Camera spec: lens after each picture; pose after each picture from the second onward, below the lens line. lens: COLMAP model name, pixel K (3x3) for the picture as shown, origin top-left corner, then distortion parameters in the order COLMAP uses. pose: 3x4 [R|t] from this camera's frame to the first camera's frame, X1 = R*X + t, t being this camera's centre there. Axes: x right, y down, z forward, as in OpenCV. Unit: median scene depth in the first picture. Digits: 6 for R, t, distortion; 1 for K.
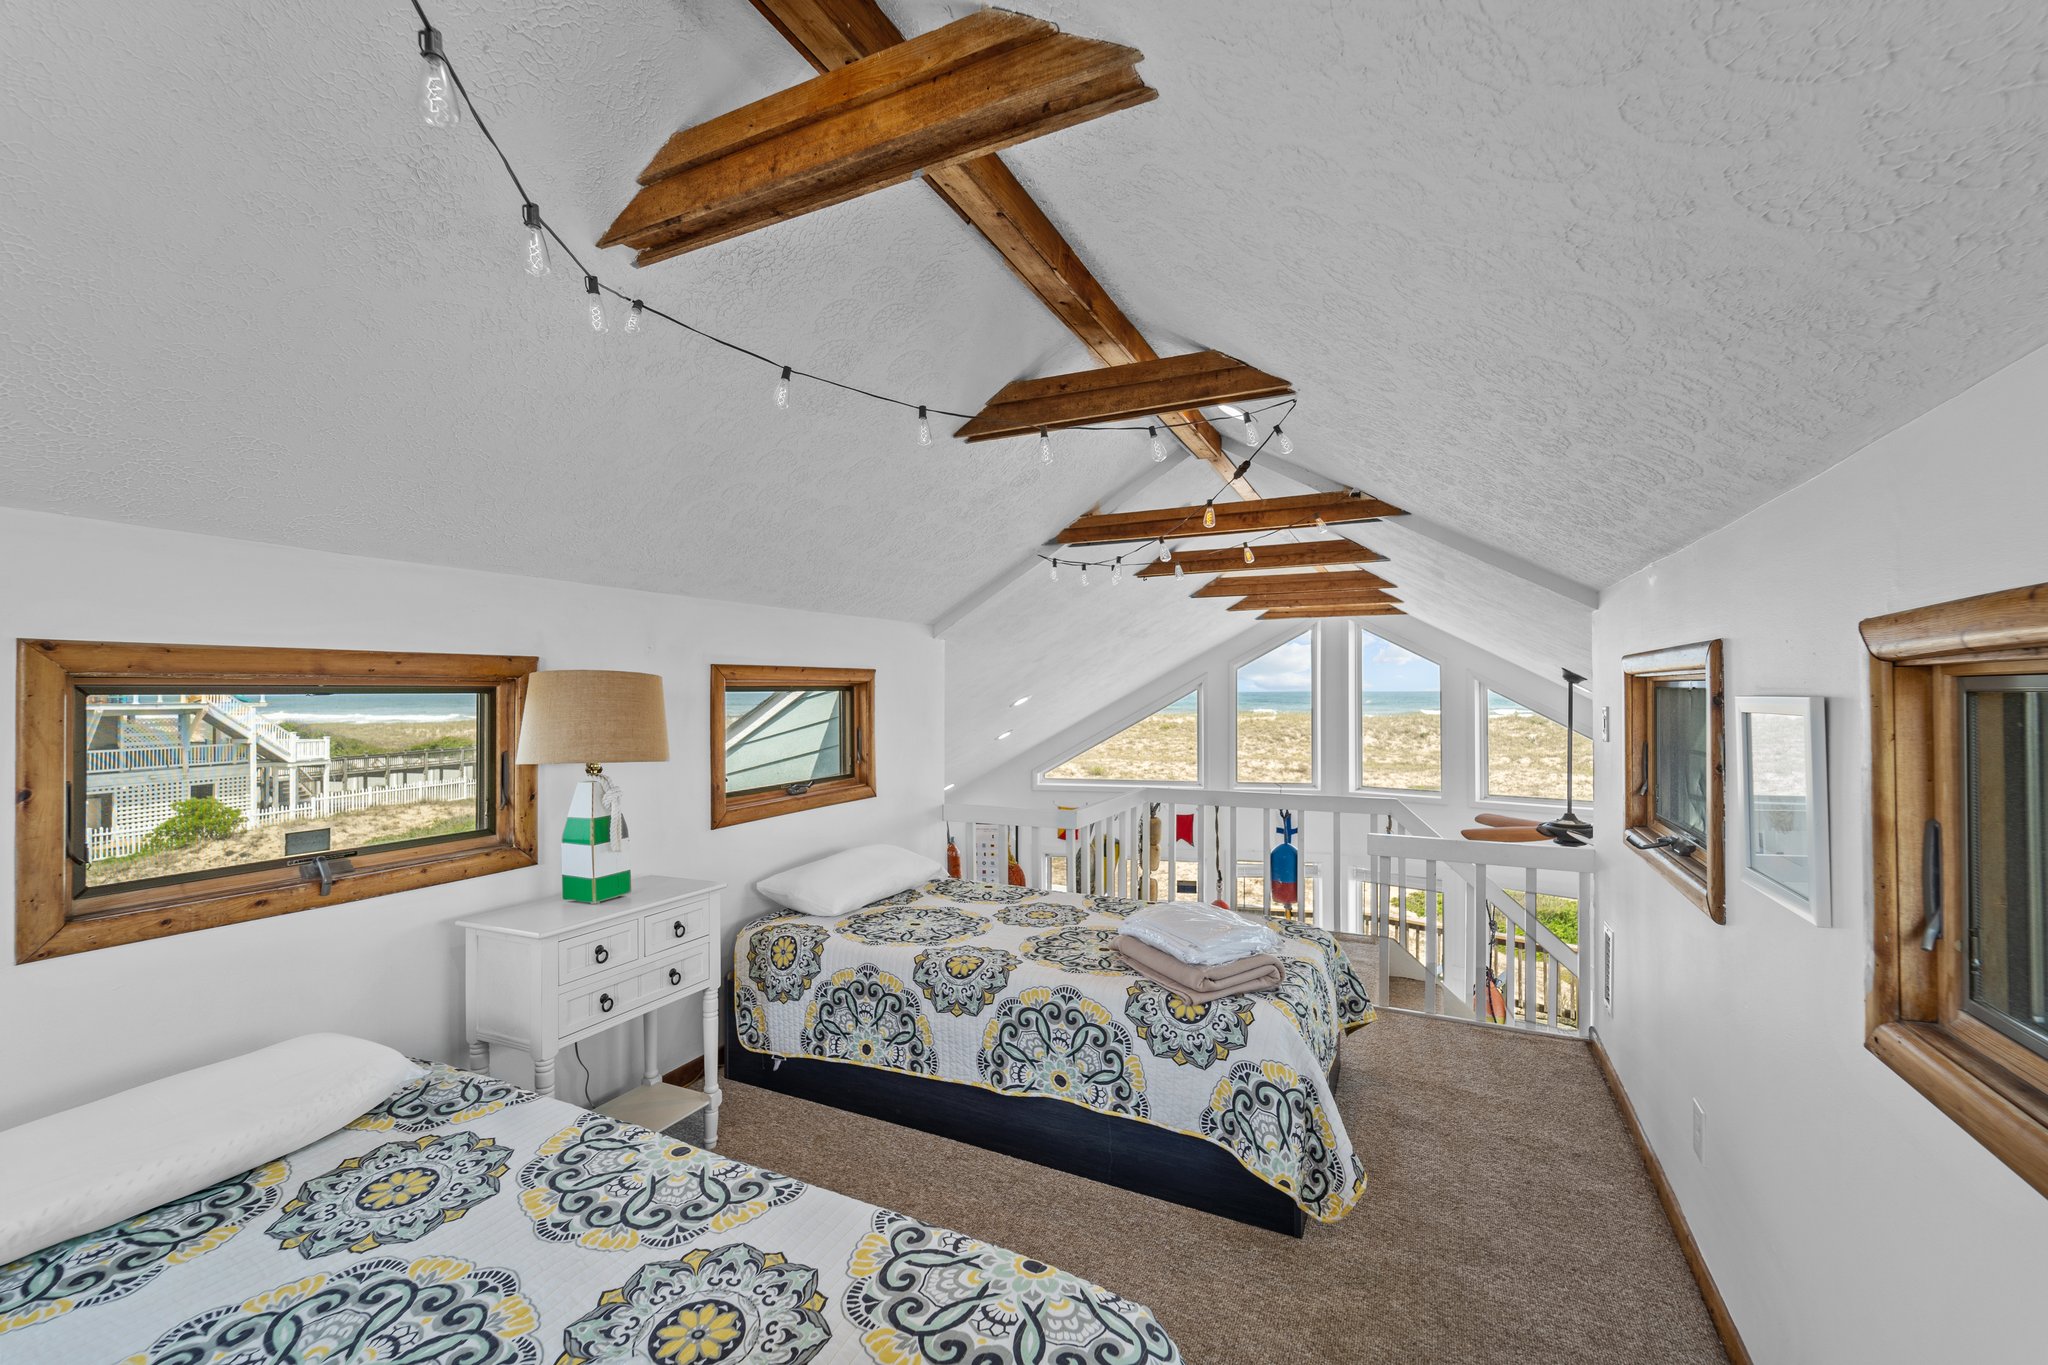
lens RADIAL K [[820.9, 0, 1026.5], [0, 820.9, 673.2], [0, 0, 1]] dist [0.000097, -0.000499]
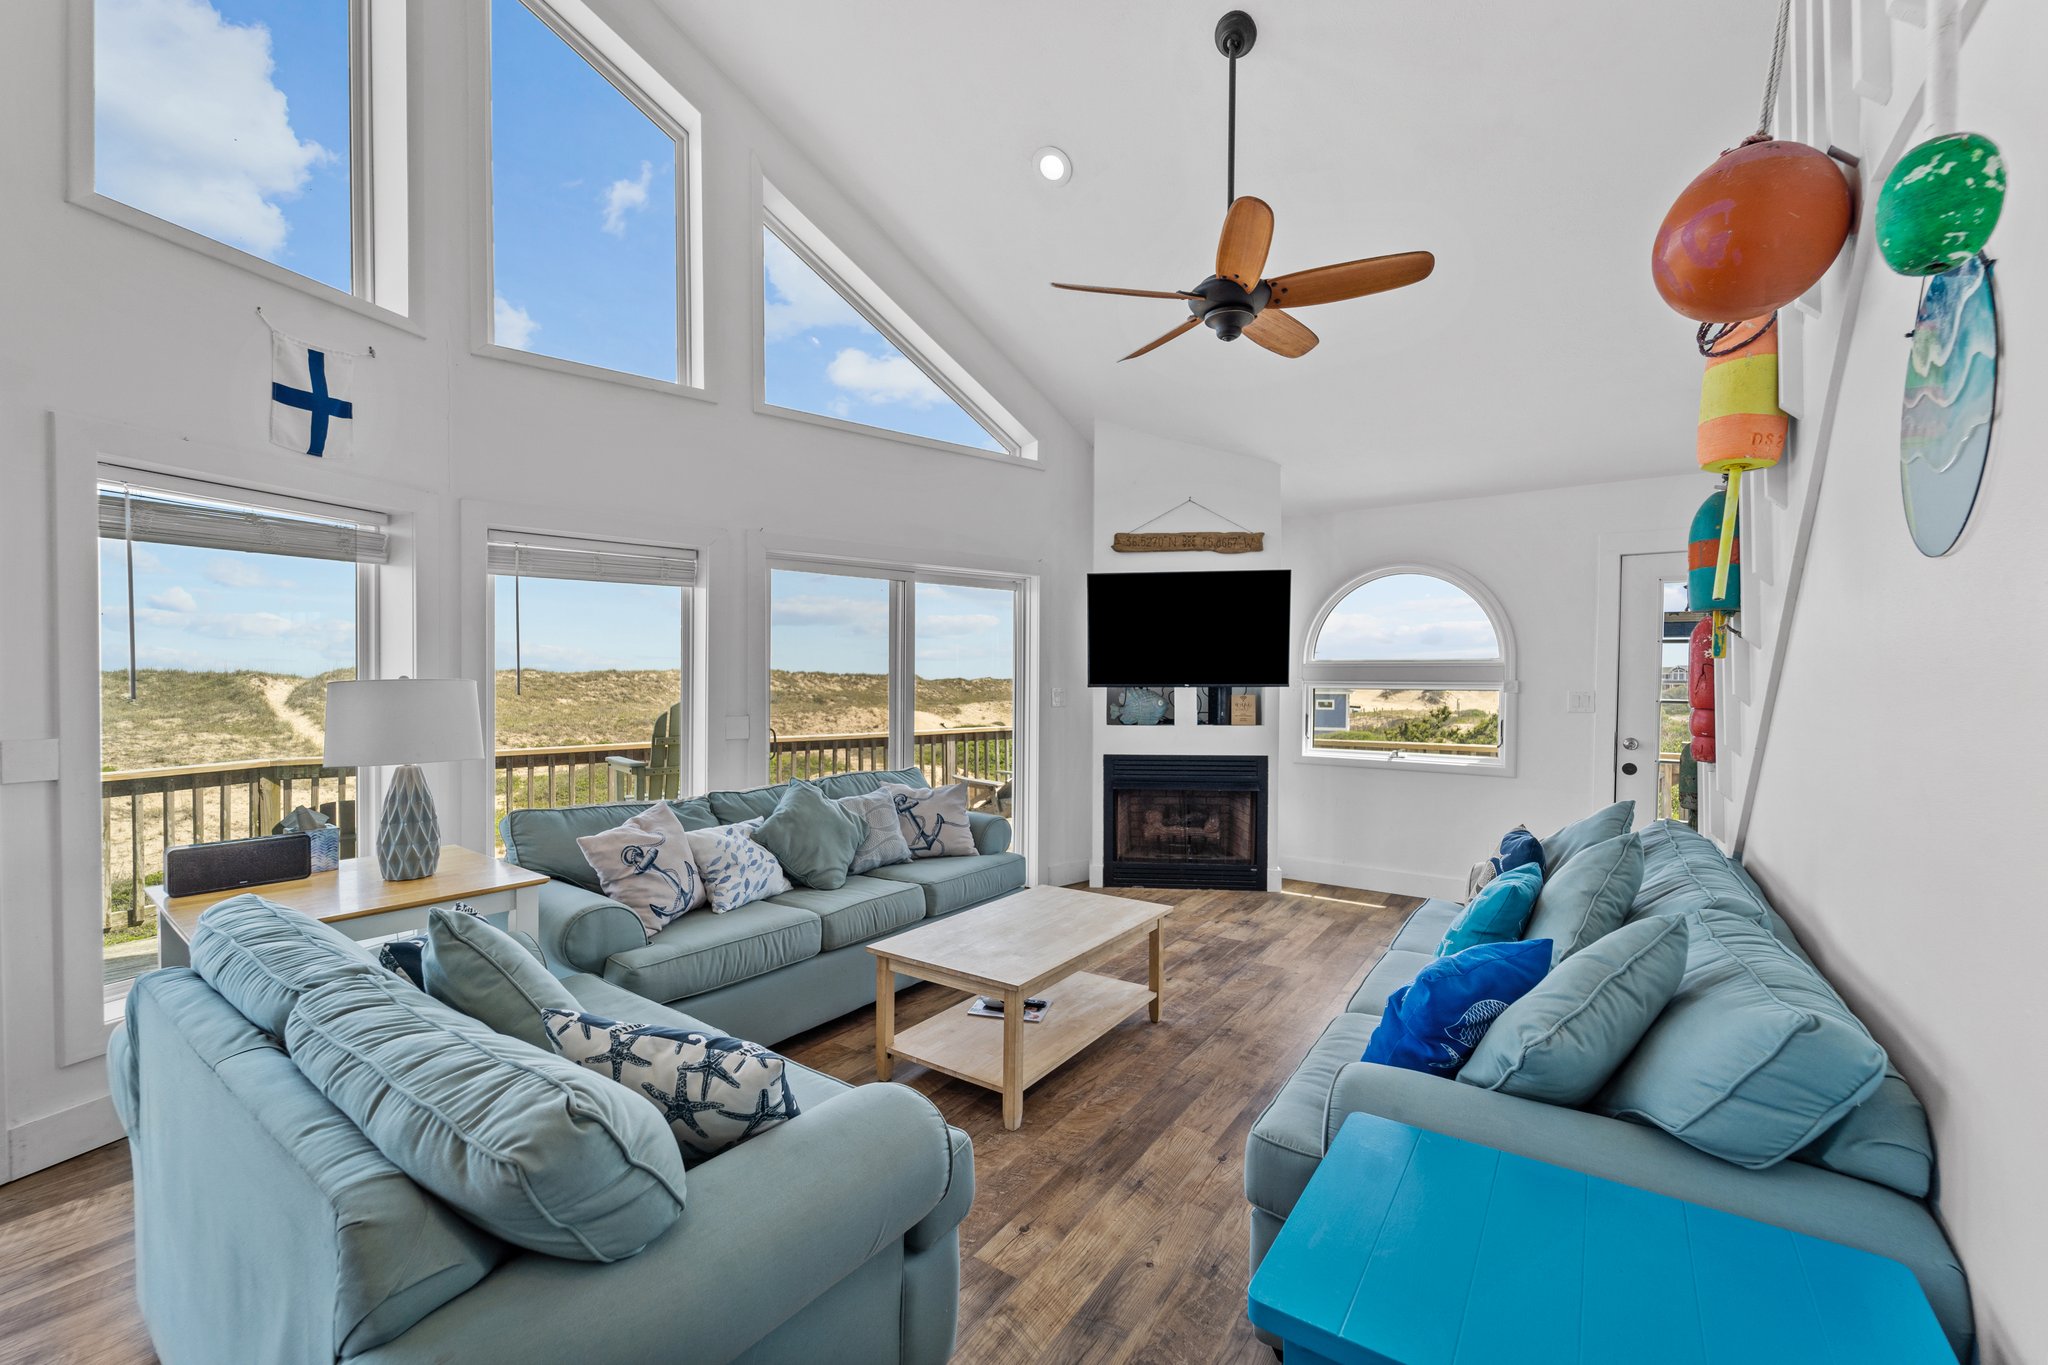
lens RADIAL K [[830.4, 0, 1030.9], [0, 830.4, 696.6], [0, 0, 1]] dist [-0.000745, -0.000152]
pose [[0.147750, -0.016366, 0.988889, 0.004506], [-0.025842, 0.999458, 0.020402, 0.048397], [-0.988687, -0.028569, 0.147247, 0.108300]]
